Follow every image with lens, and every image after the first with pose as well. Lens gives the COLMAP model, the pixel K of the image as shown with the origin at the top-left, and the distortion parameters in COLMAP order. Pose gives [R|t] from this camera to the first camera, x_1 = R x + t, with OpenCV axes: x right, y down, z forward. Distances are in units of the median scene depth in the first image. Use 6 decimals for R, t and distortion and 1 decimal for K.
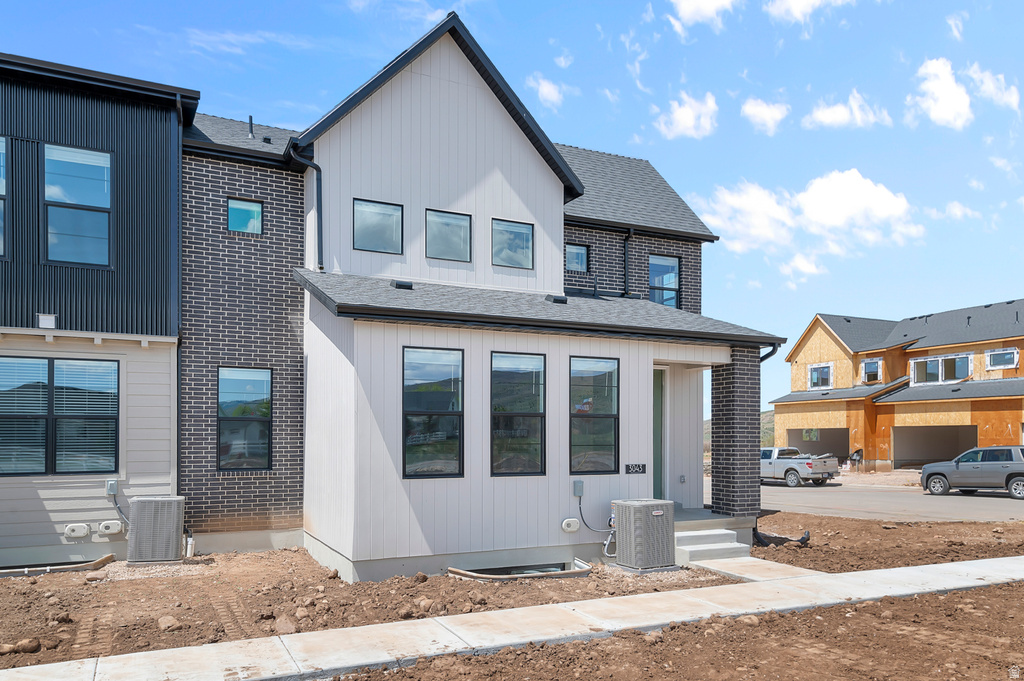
lens RADIAL K [[728.9, 0, 512.0], [0, 728.9, 340.5], [0, 0, 1]] dist [0.007322, 0.001808]
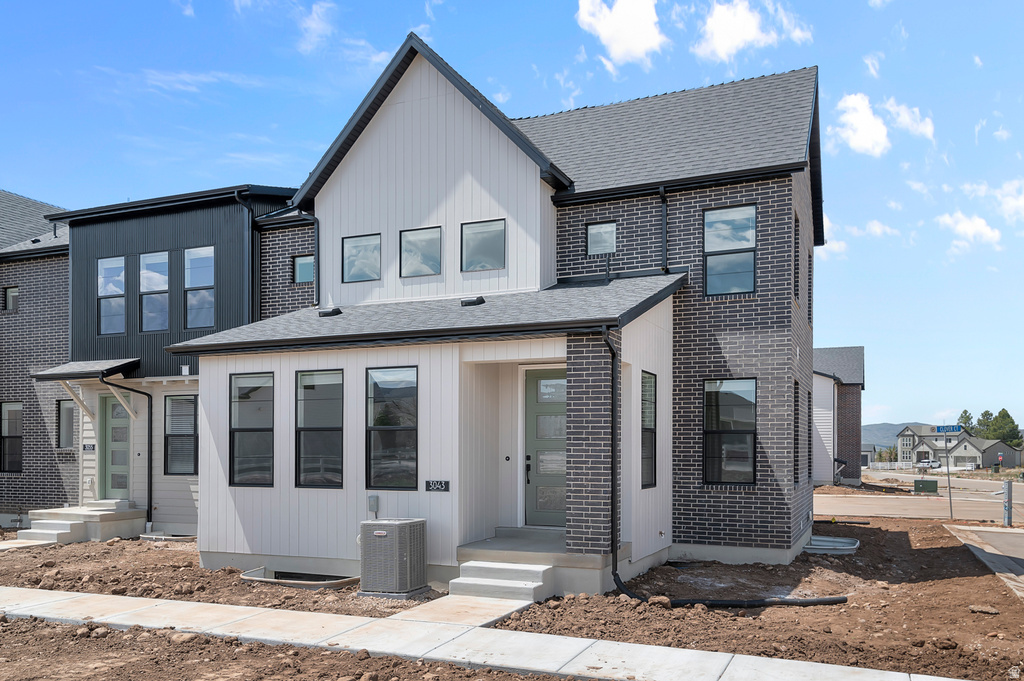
lens RADIAL K [[802.5, 0, 512.0], [0, 802.5, 340.5], [0, 0, 1]] dist [0.025740, -0.000443]
pose [[0.658776, -0.099535, -0.745726, 0.986398], [0.100685, 0.993957, -0.043721, 0.049324], [0.745571, -0.046281, 0.664817, 0.411827]]
